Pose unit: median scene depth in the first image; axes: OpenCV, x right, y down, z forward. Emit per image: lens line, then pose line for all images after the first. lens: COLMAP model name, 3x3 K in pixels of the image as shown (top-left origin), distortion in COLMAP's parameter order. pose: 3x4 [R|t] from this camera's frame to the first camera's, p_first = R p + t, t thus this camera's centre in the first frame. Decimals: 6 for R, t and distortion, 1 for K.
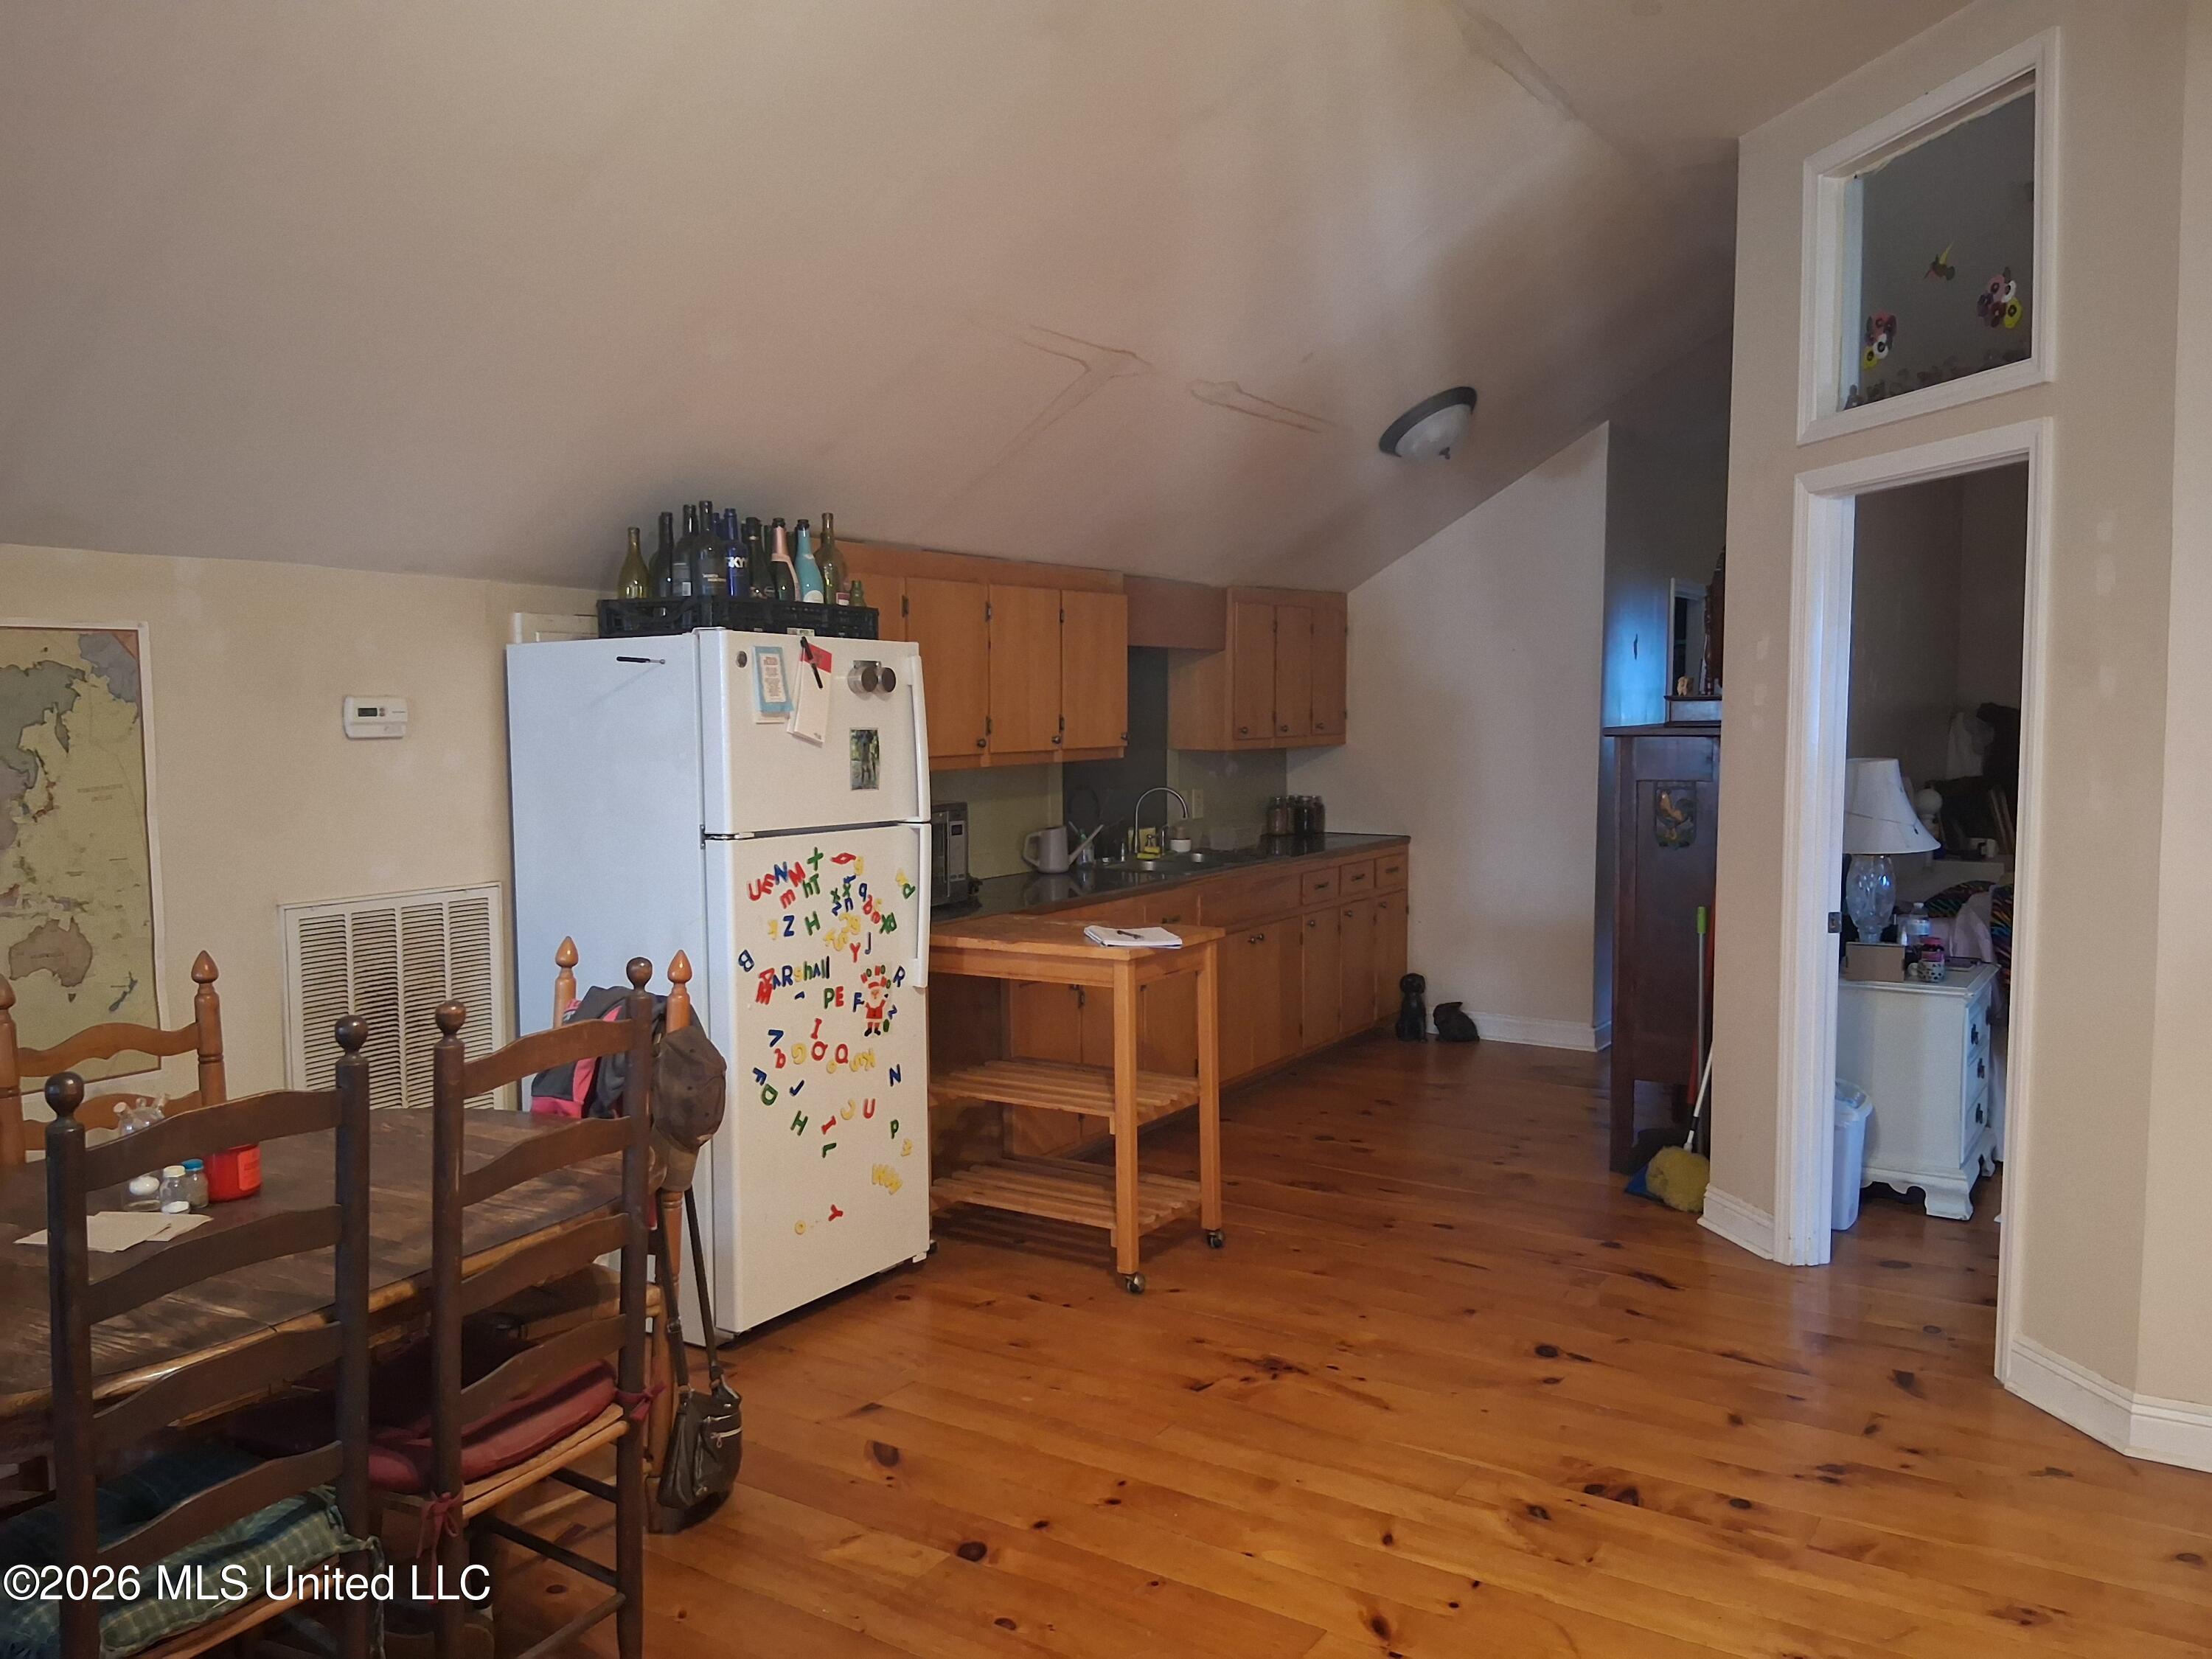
lens RADIAL K [[1668.4, 0, 1096.6], [0, 1668.4, 827.2], [0, 0, 1]] dist [0.135624, -0.230161]
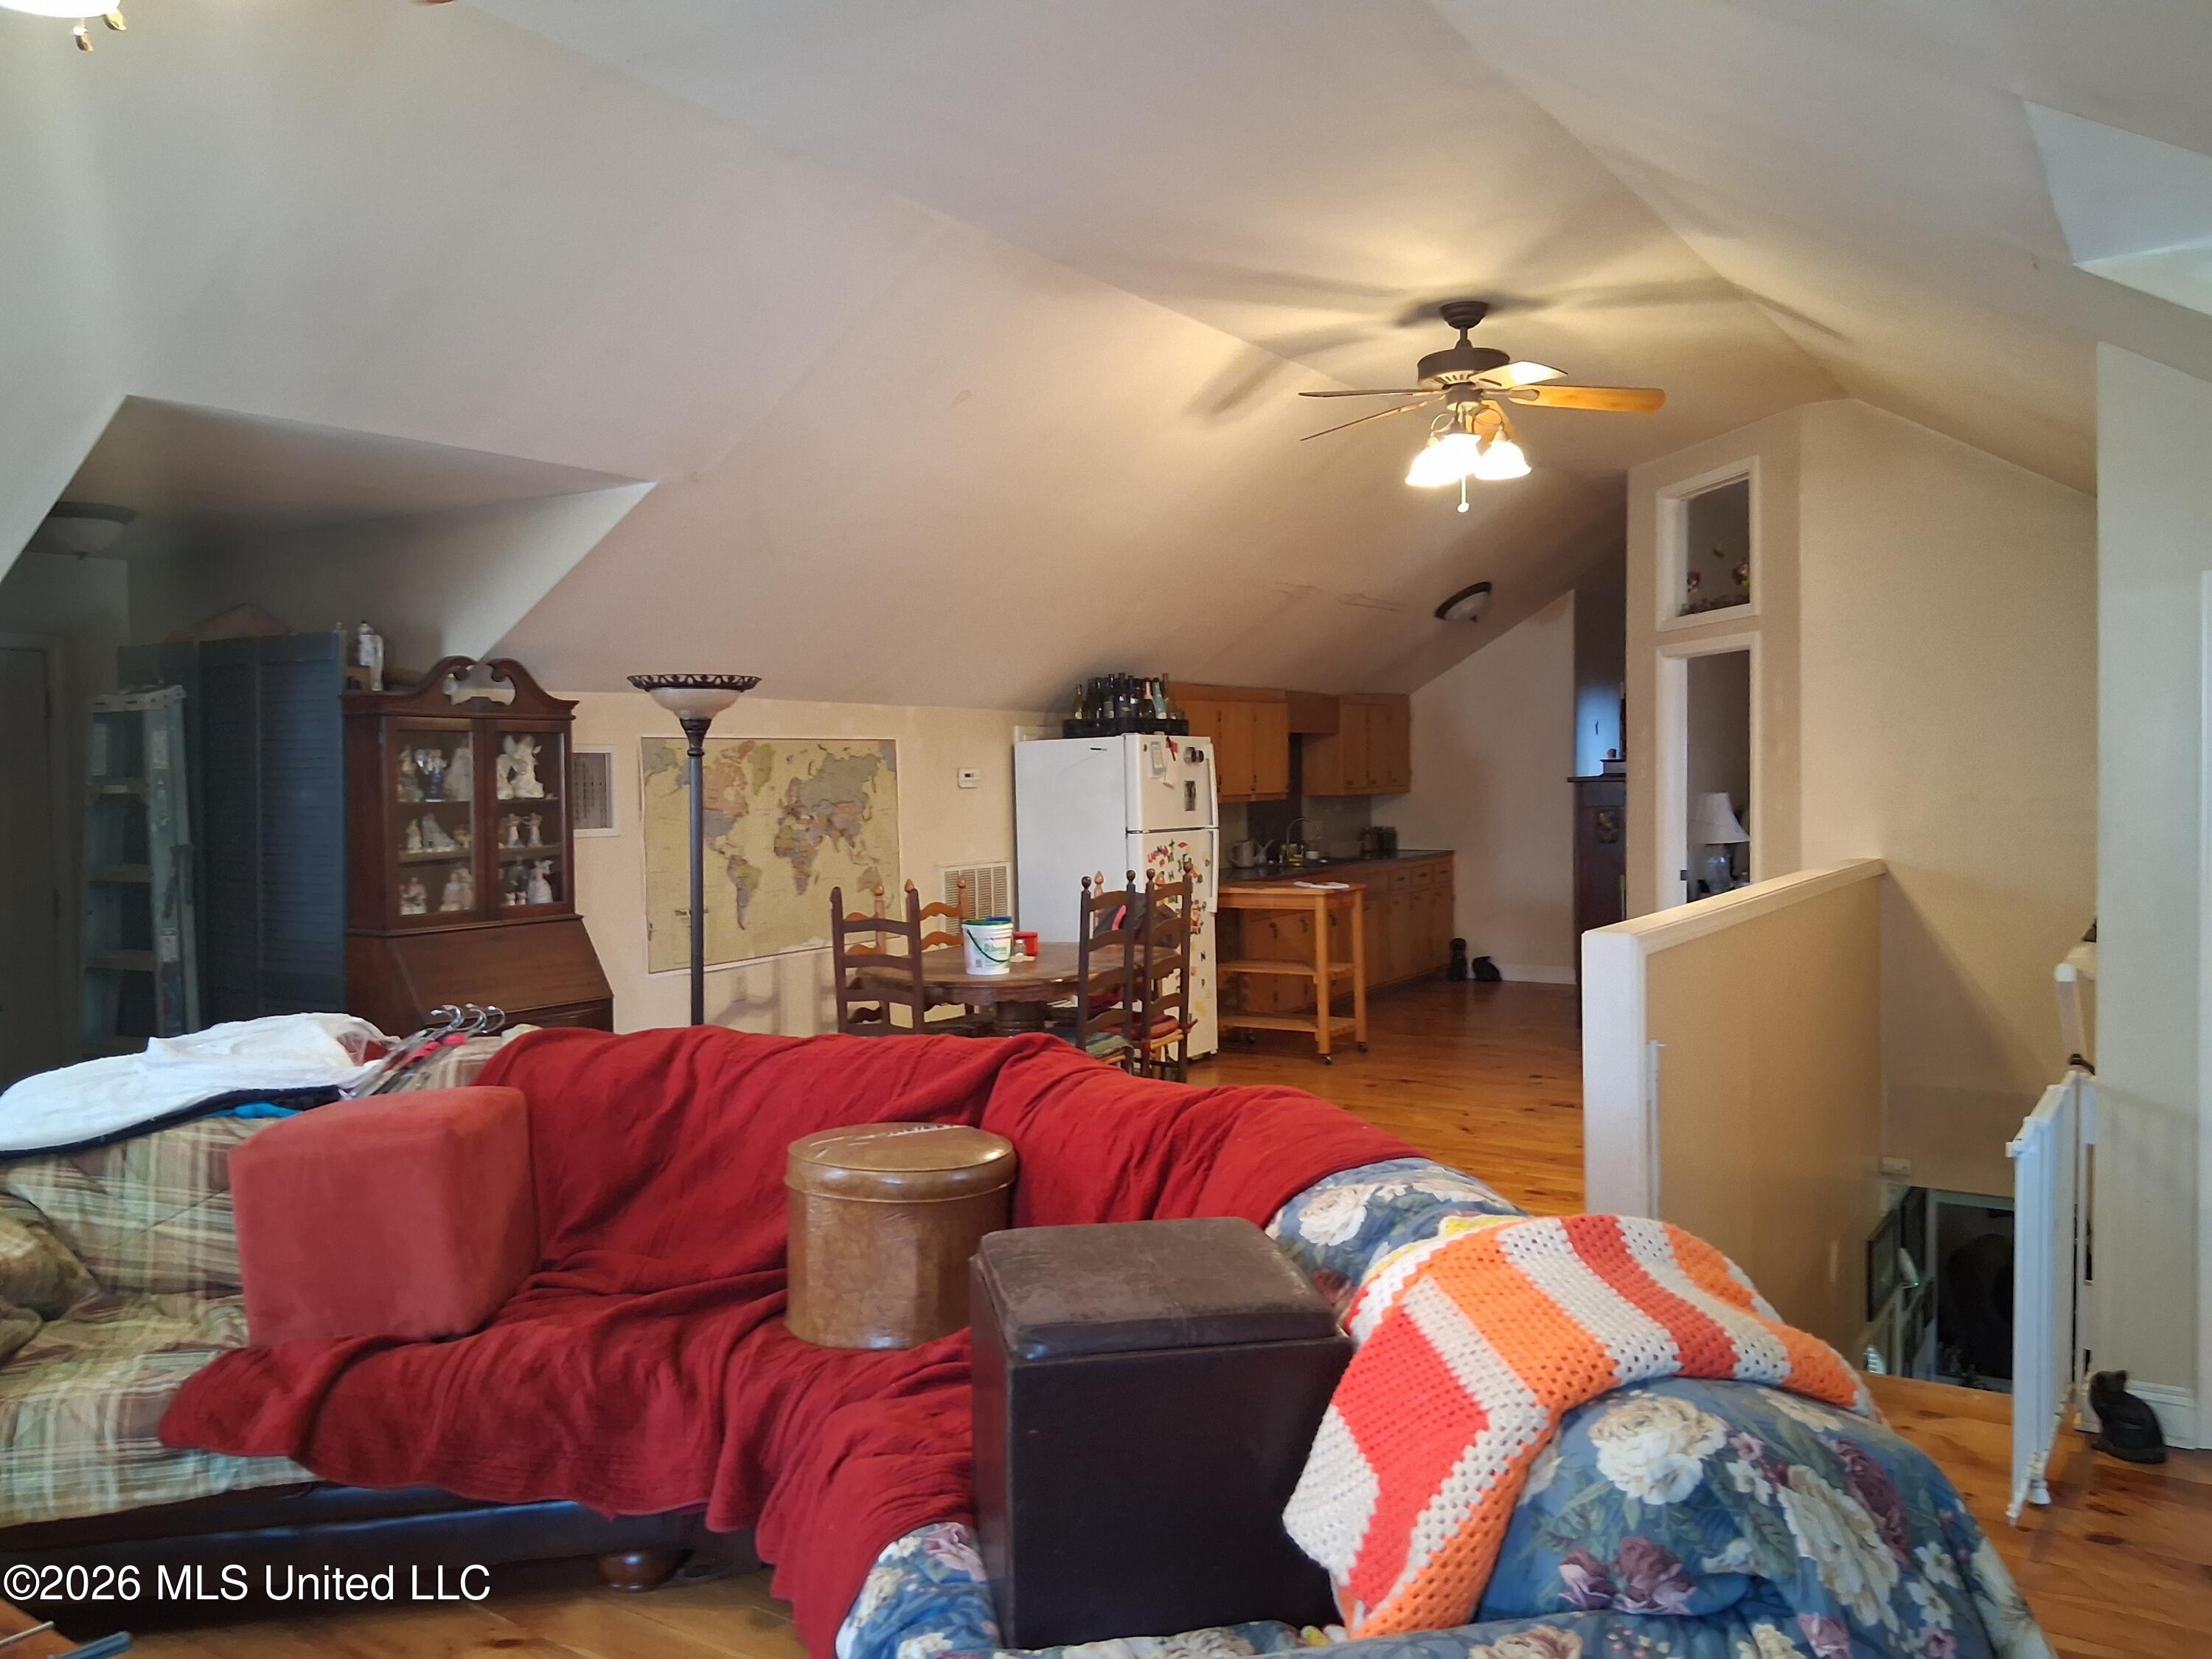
lens RADIAL K [[1668.4, 0, 1096.6], [0, 1668.4, 827.2], [0, 0, 1]] dist [0.135624, -0.230161]
pose [[0.999894, -0.010650, -0.009909, -0.223841], [0.010253, 0.999177, -0.039235, 0.072080], [0.010319, 0.039130, 0.999181, -0.968921]]
